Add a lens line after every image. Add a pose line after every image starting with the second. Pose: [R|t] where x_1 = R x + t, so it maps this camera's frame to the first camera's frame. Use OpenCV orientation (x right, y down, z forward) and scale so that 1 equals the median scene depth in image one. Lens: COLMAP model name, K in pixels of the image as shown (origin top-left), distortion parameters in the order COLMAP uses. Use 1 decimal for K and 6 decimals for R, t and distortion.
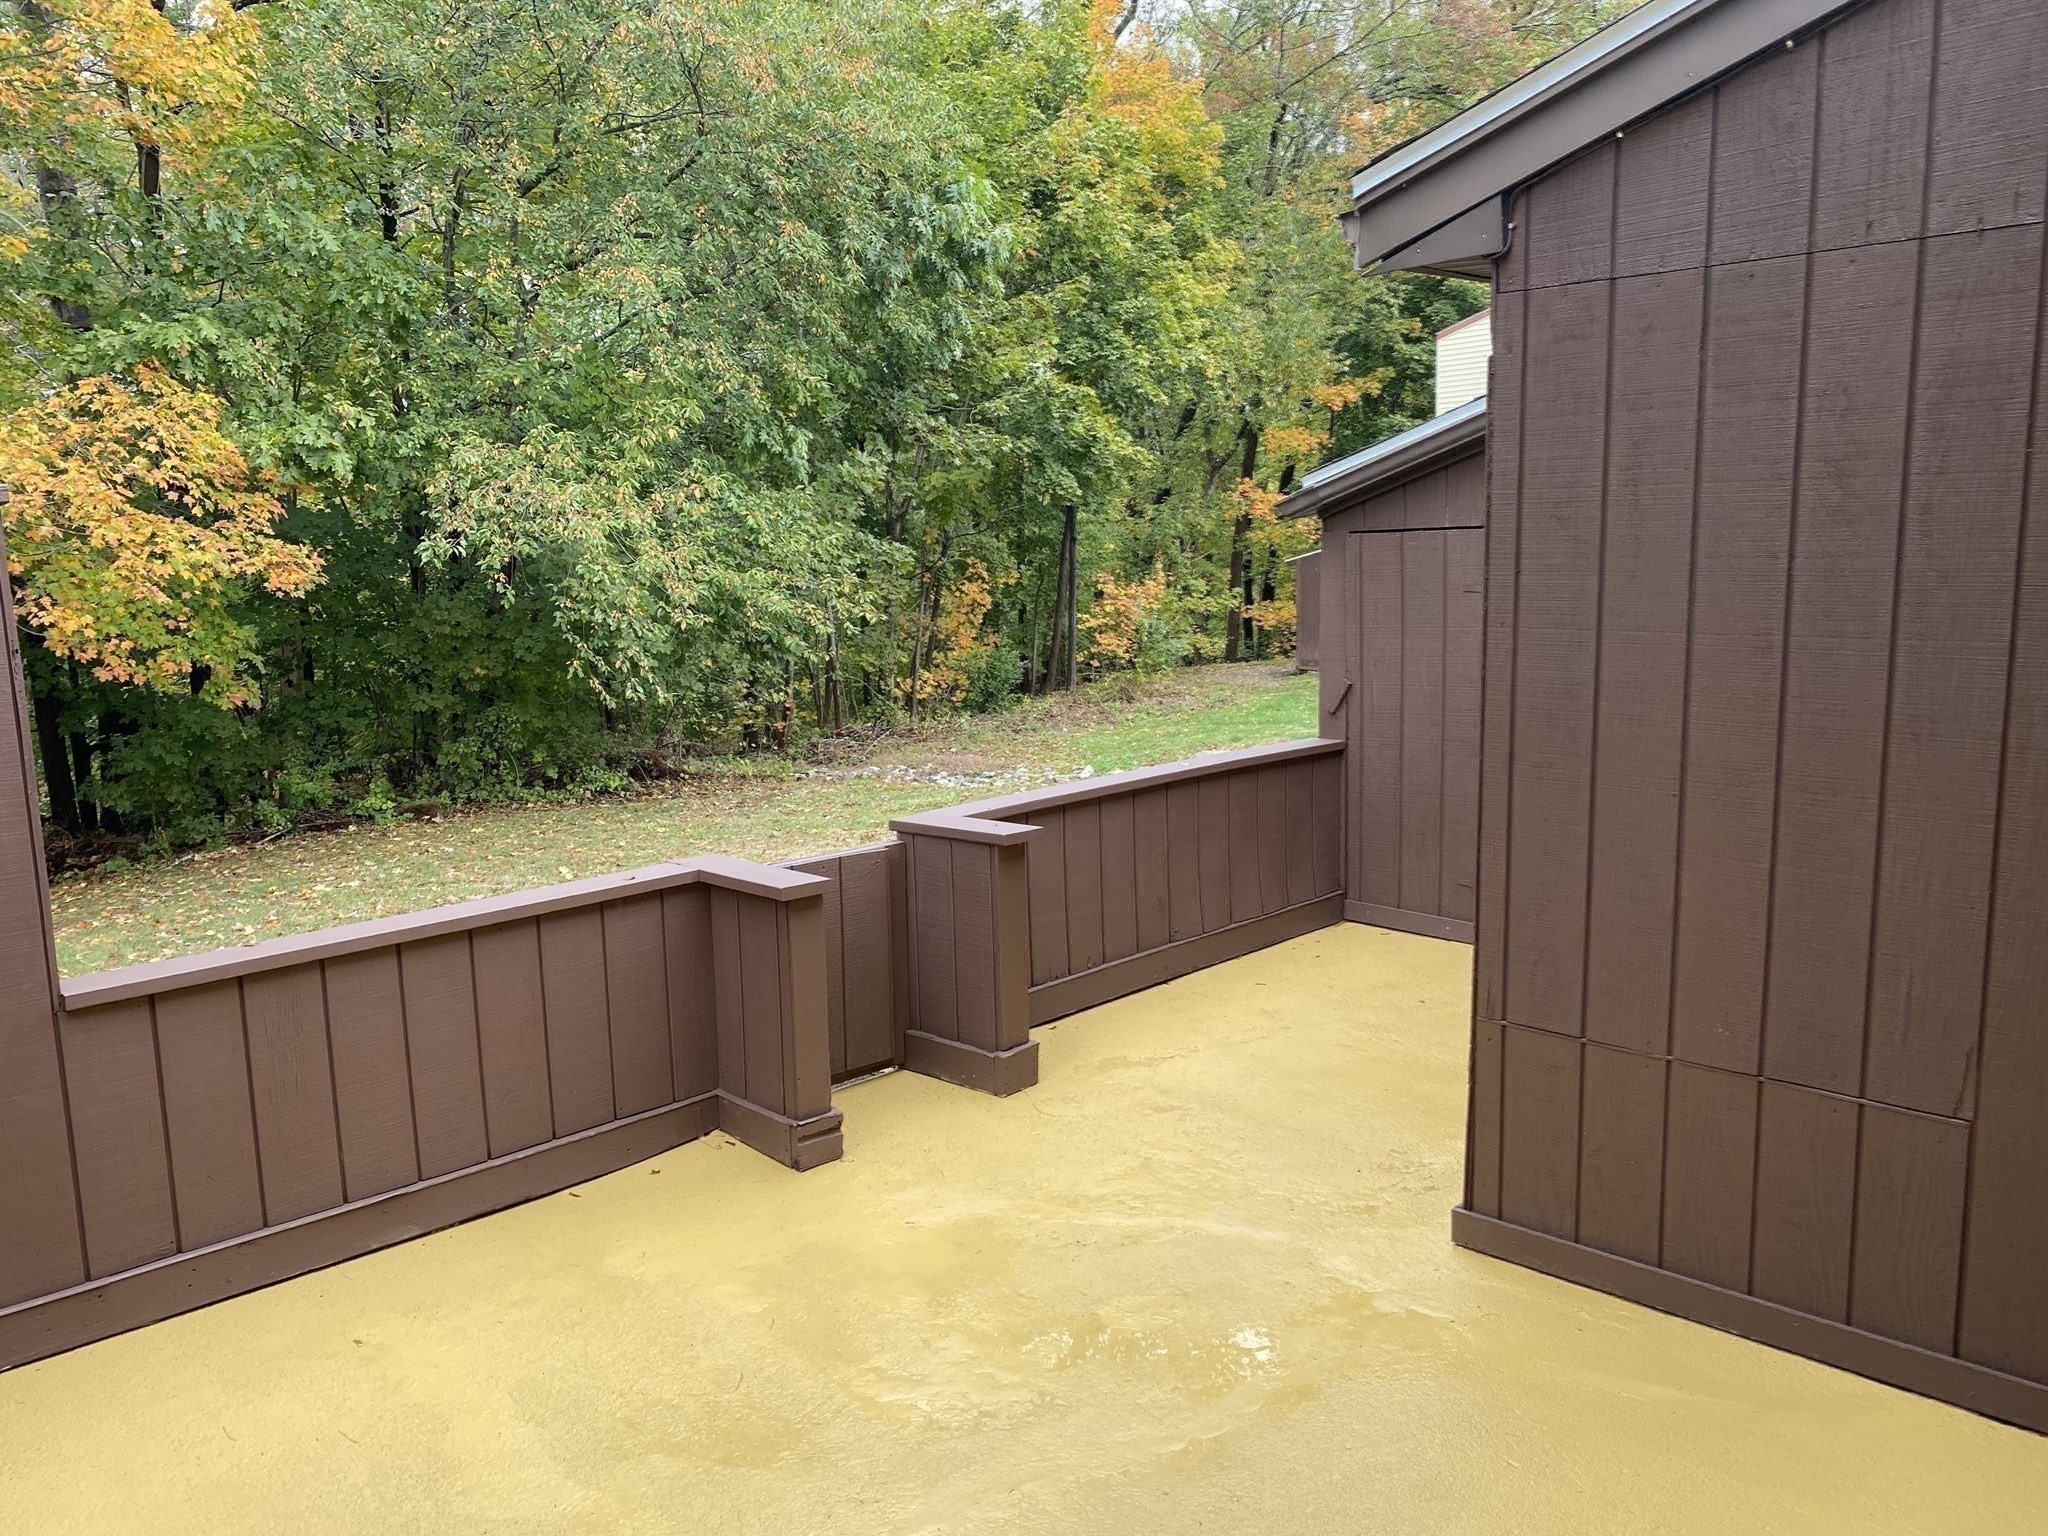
lens RADIAL K [[1570.1, 0, 1011.9], [0, 1570.1, 763.2], [0, 0, 1]] dist [0.028963, -0.048388]
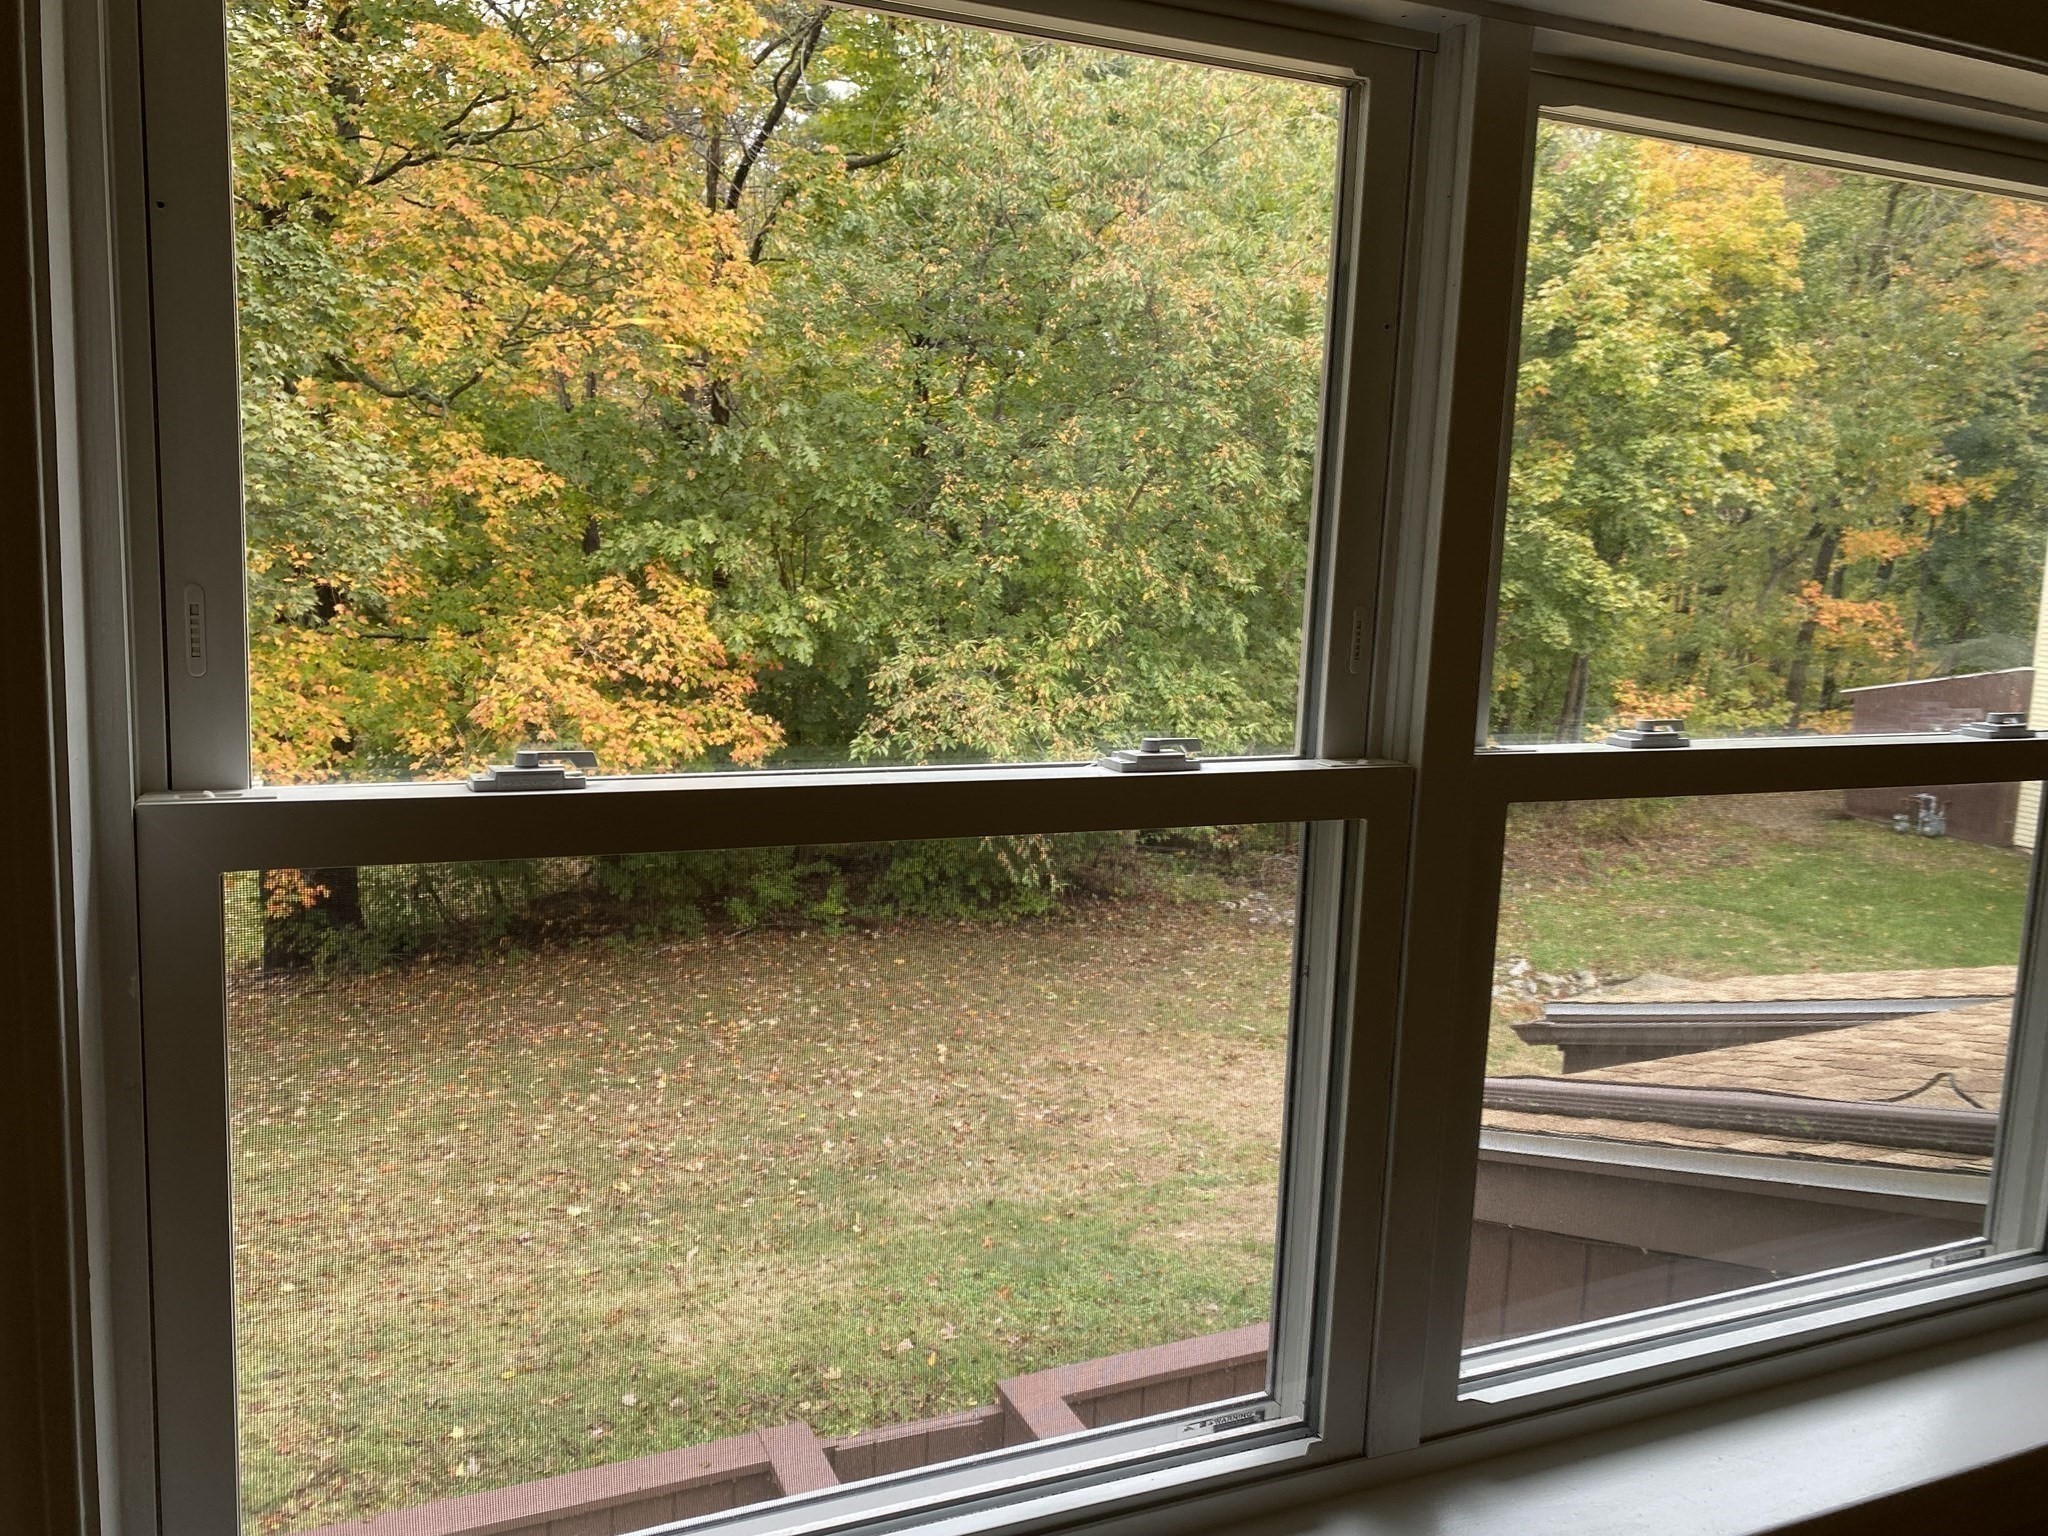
lens RADIAL K [[1570.1, 0, 976.0], [0, 1570.1, 776.2], [0, 0, 1]] dist [0.028963, -0.048388]
pose [[0.933994, 0.110767, -0.339685, 0.056683], [-0.111451, 0.993615, 0.017560, -0.094407], [0.339461, 0.021458, 0.940376, -0.008047]]
